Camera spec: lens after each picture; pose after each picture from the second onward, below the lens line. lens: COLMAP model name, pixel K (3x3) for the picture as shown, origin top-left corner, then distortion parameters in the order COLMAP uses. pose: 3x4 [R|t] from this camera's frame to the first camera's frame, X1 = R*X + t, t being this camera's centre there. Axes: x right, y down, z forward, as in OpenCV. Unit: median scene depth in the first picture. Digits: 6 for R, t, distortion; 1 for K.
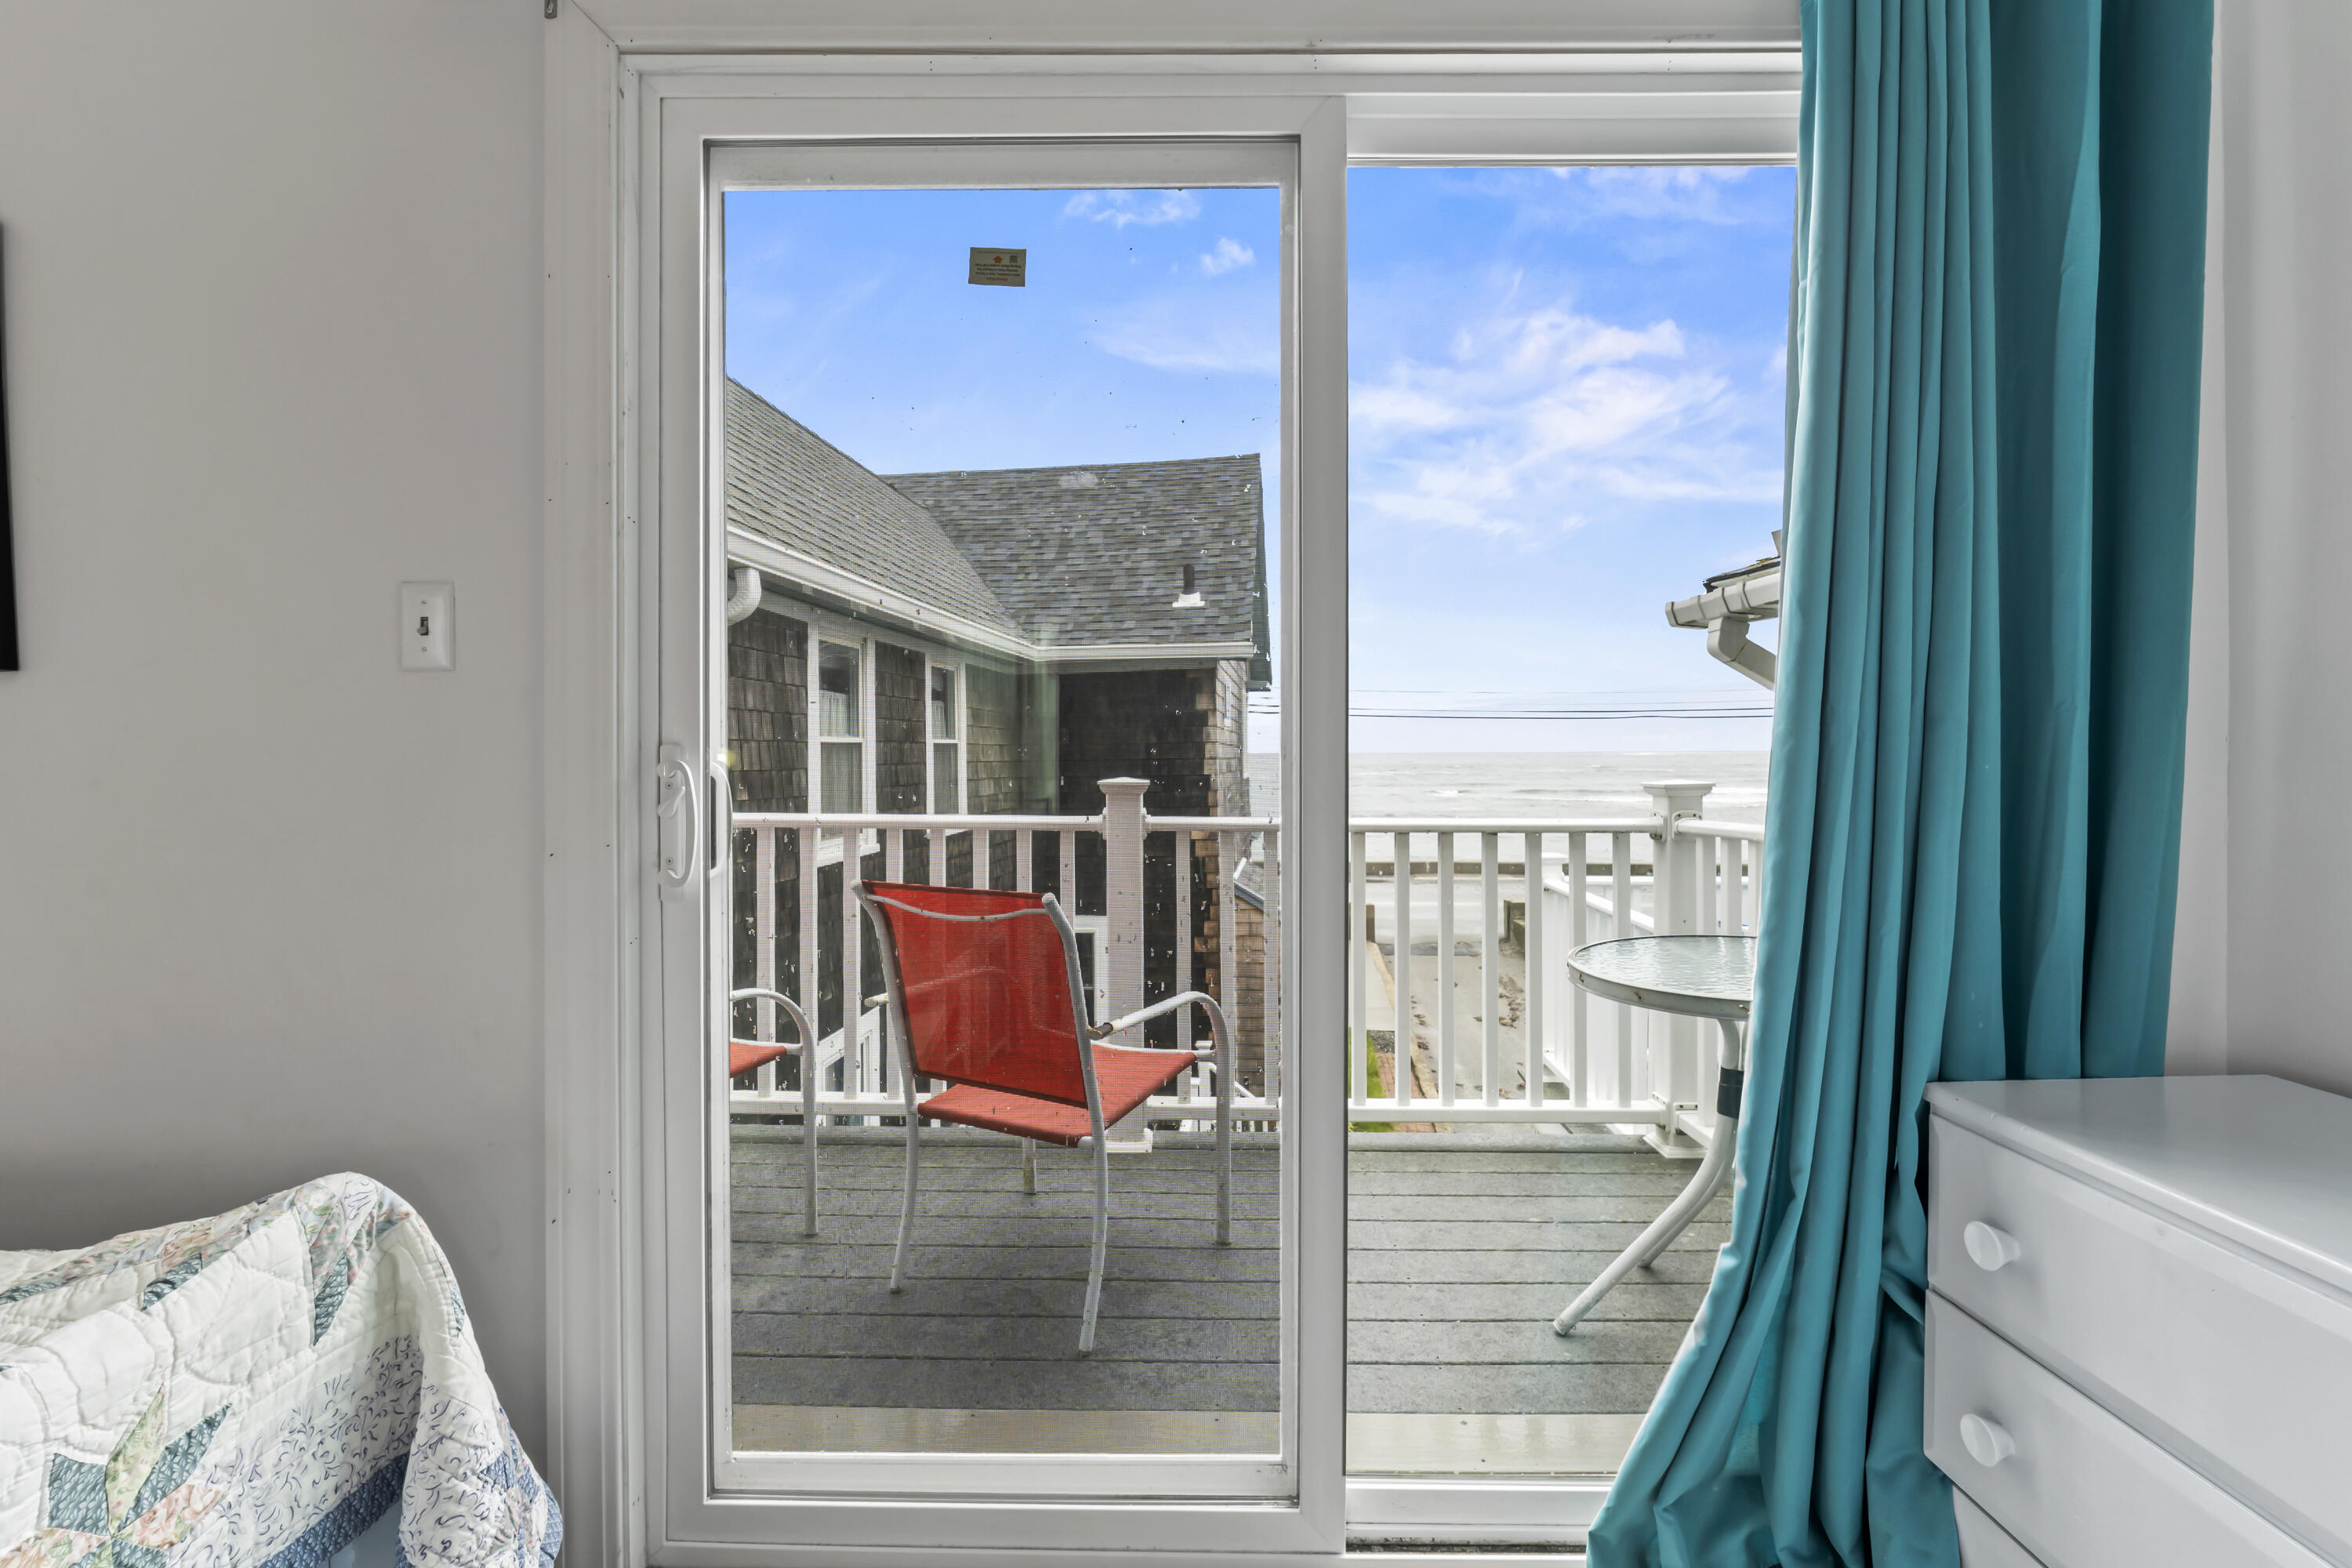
lens RADIAL K [[989.1, 0, 1173.4], [0, 989.1, 780.1], [0, 0, 1]] dist [-0.002026, -0.000251]
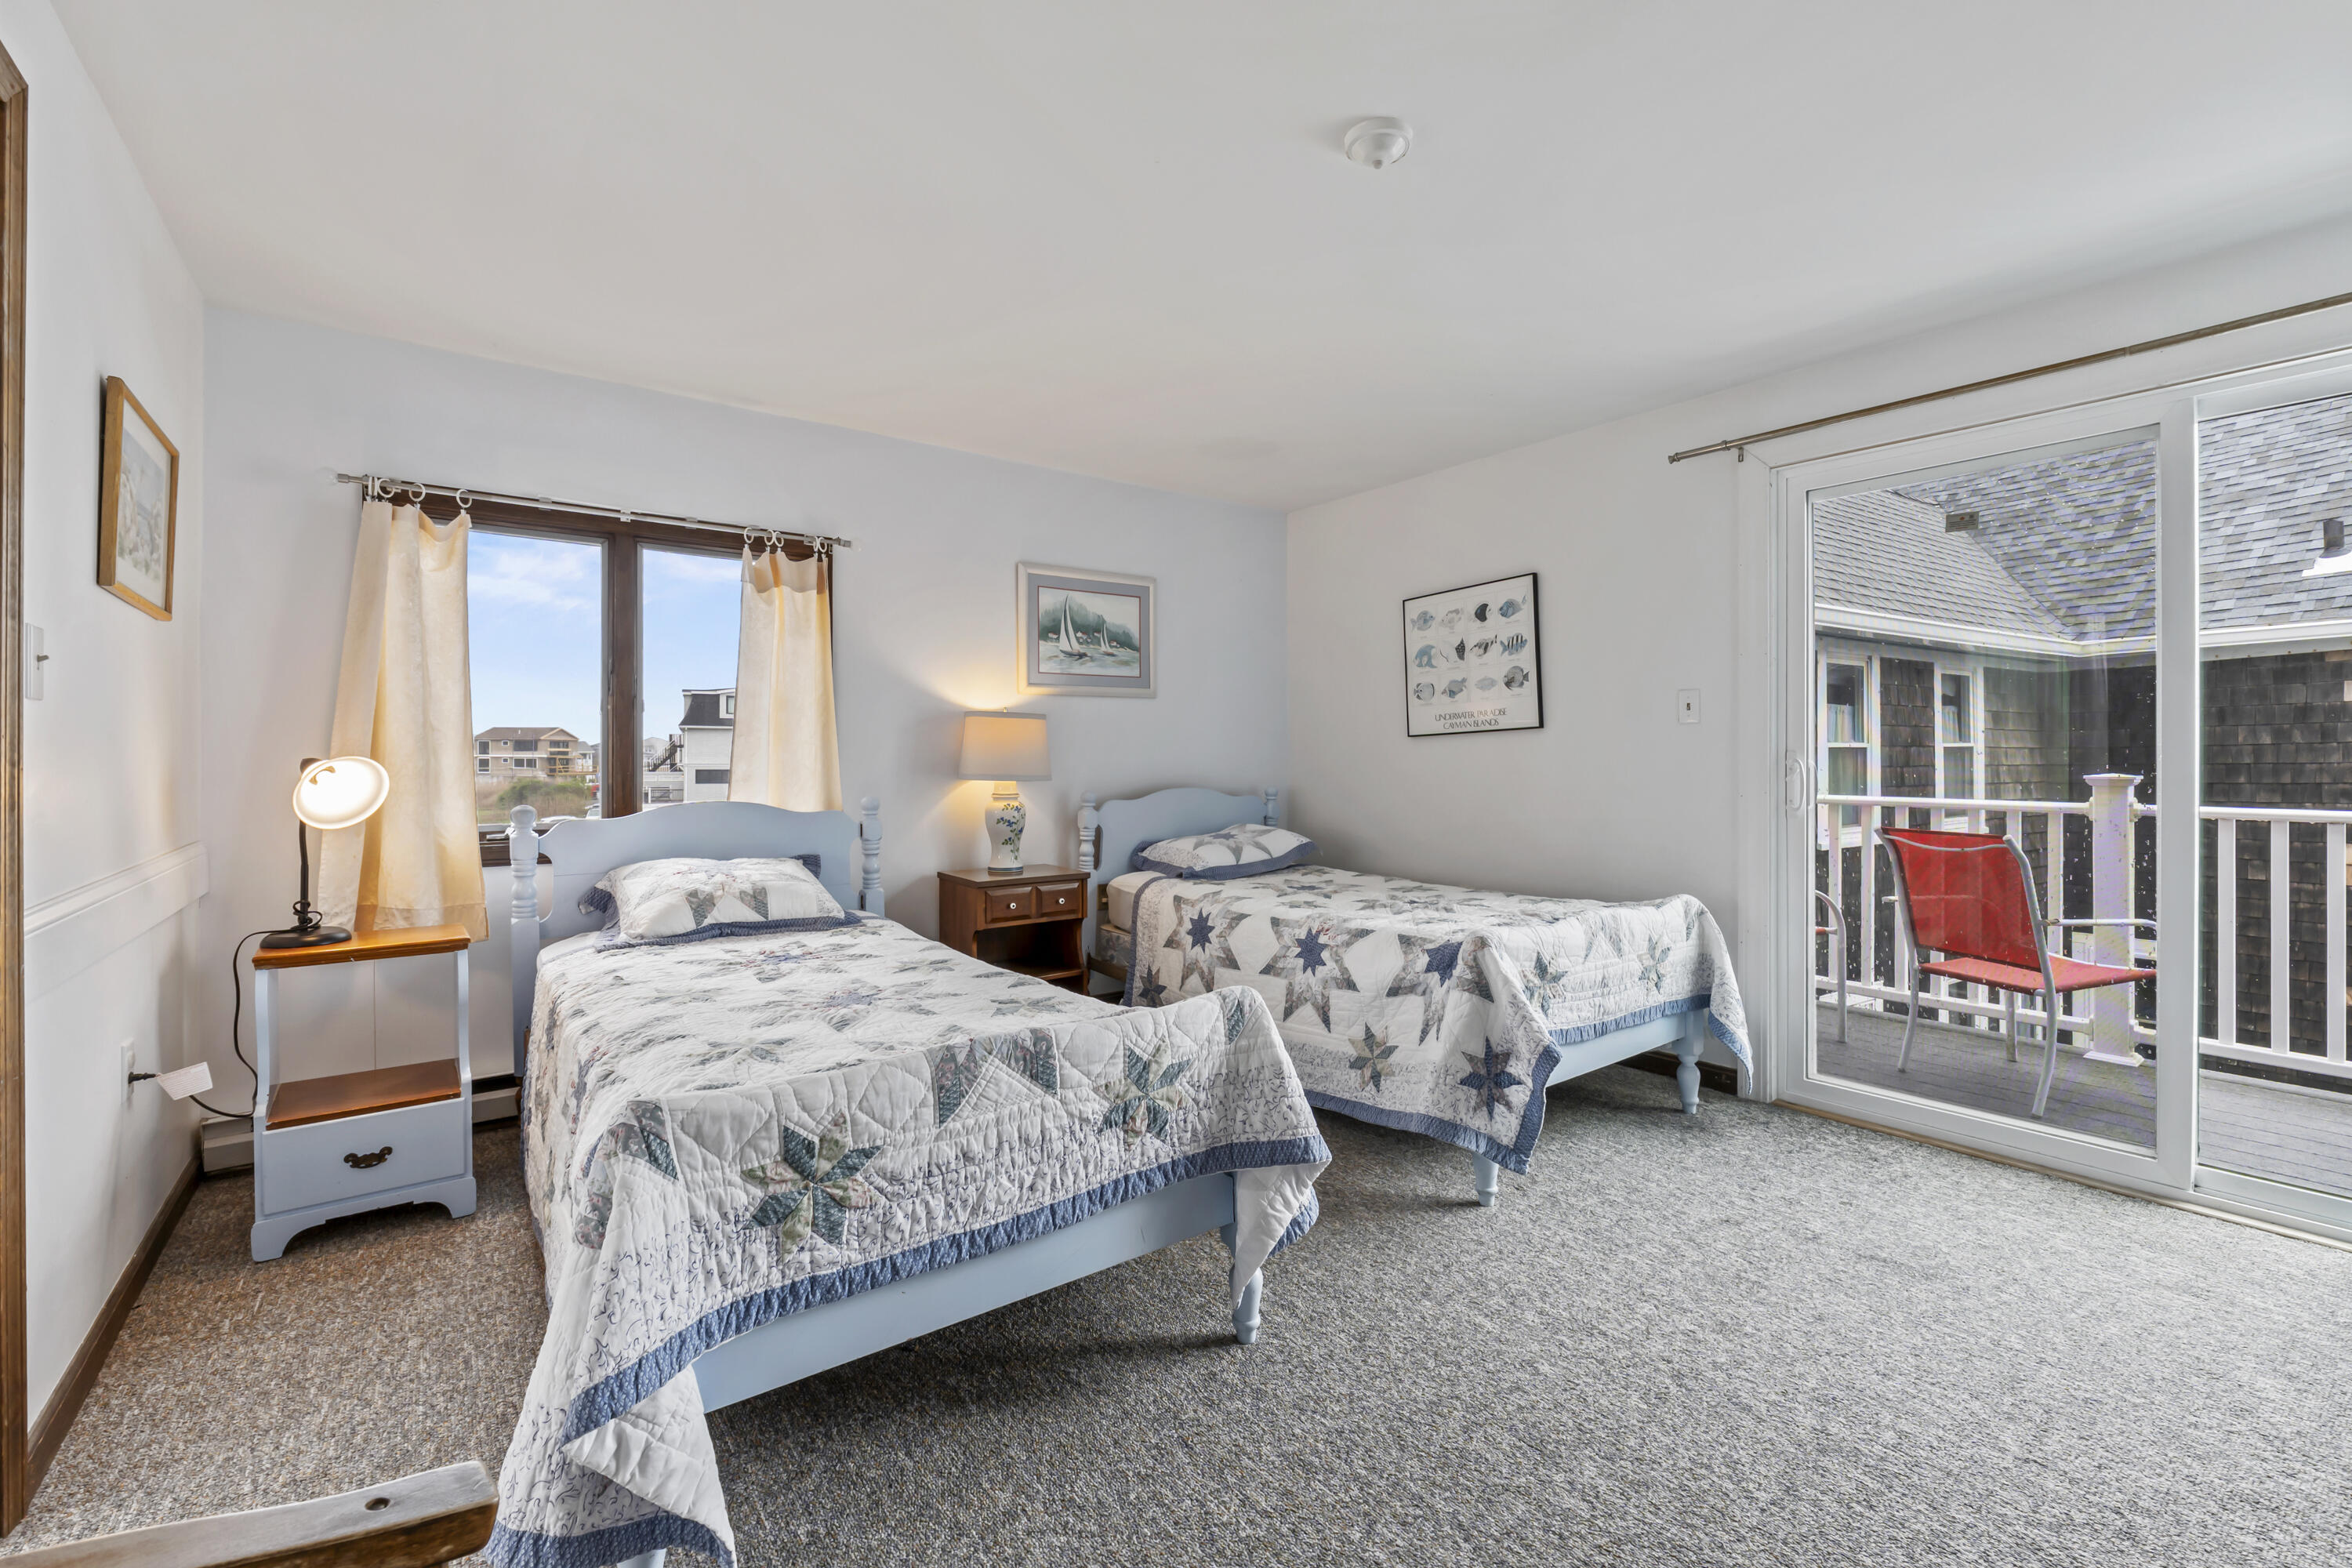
lens RADIAL K [[989.1, 0, 1199.9], [0, 989.1, 755.8], [0, 0, 1]] dist [-0.002026, -0.000251]
pose [[0.629436, -0.004731, -0.777038, 0.074582], [-0.018491, 0.999607, -0.021065, 0.008699], [0.776832, 0.027628, 0.629101, -0.270812]]
